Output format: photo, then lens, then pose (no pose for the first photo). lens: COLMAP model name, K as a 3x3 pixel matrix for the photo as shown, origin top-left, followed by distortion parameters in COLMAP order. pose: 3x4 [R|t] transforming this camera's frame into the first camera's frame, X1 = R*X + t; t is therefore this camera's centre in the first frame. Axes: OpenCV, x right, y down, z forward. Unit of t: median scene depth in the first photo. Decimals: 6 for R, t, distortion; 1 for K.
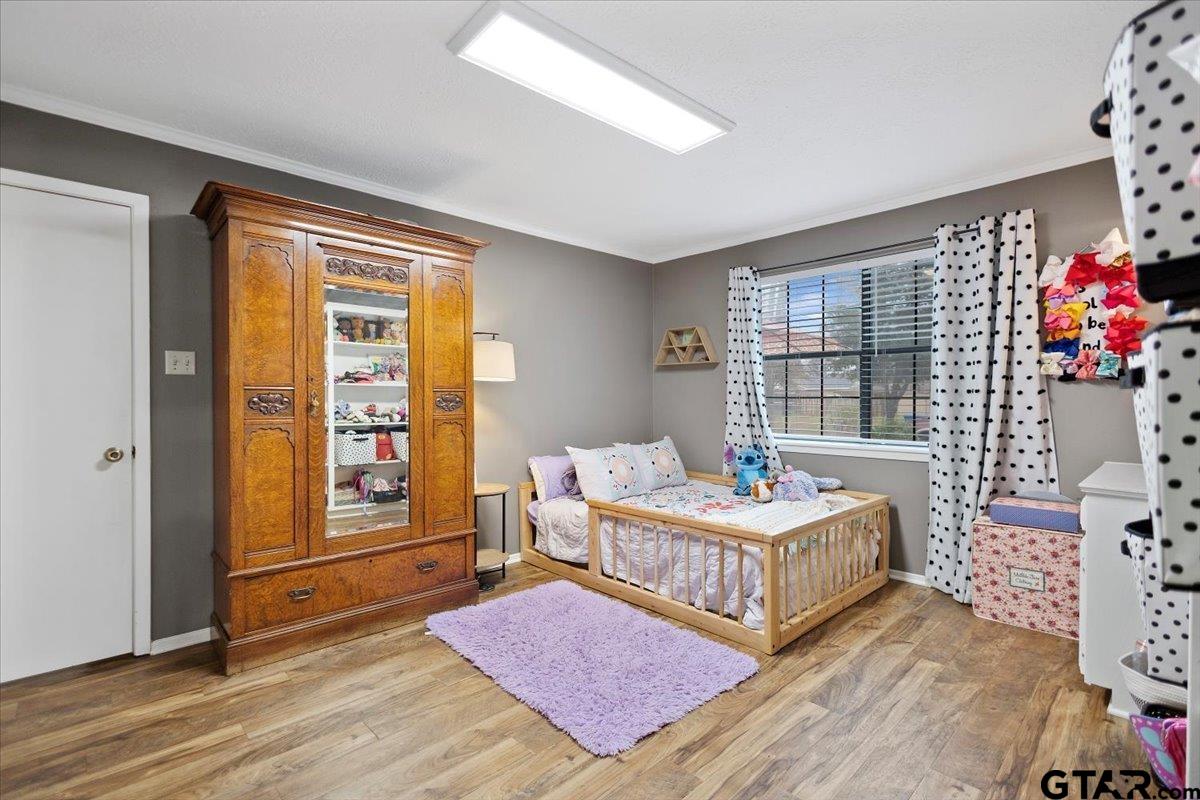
lens RADIAL K [[548.5, 0, 600.0], [0, 548.5, 400.0], [0, 0, 1]] dist [0.003172, 0.000120]
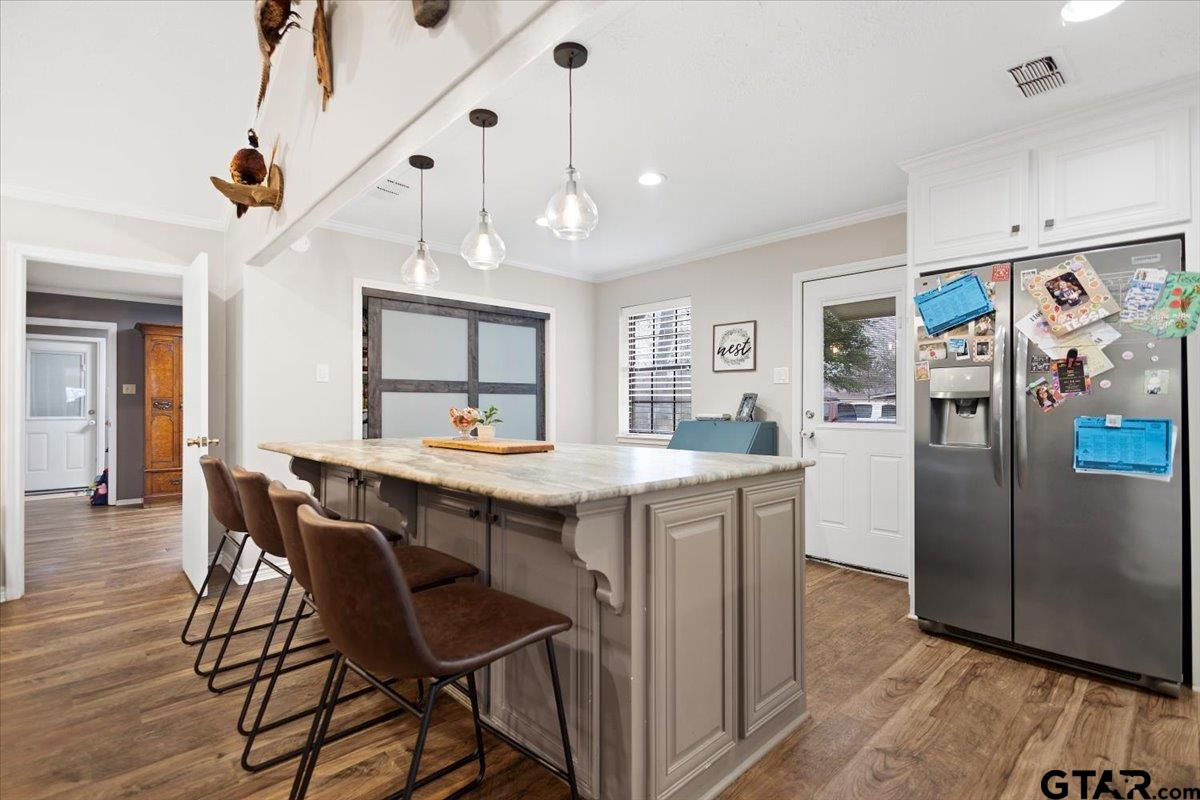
lens RADIAL K [[548.5, 0, 600.0], [0, 548.5, 400.0], [0, 0, 1]] dist [0.003172, 0.000120]
pose [[0.999981, -0.000572, -0.006178, 1.445710], [0.000532, 0.999978, -0.006604, -0.000679], [0.006182, 0.006600, 0.999959, -1.540824]]
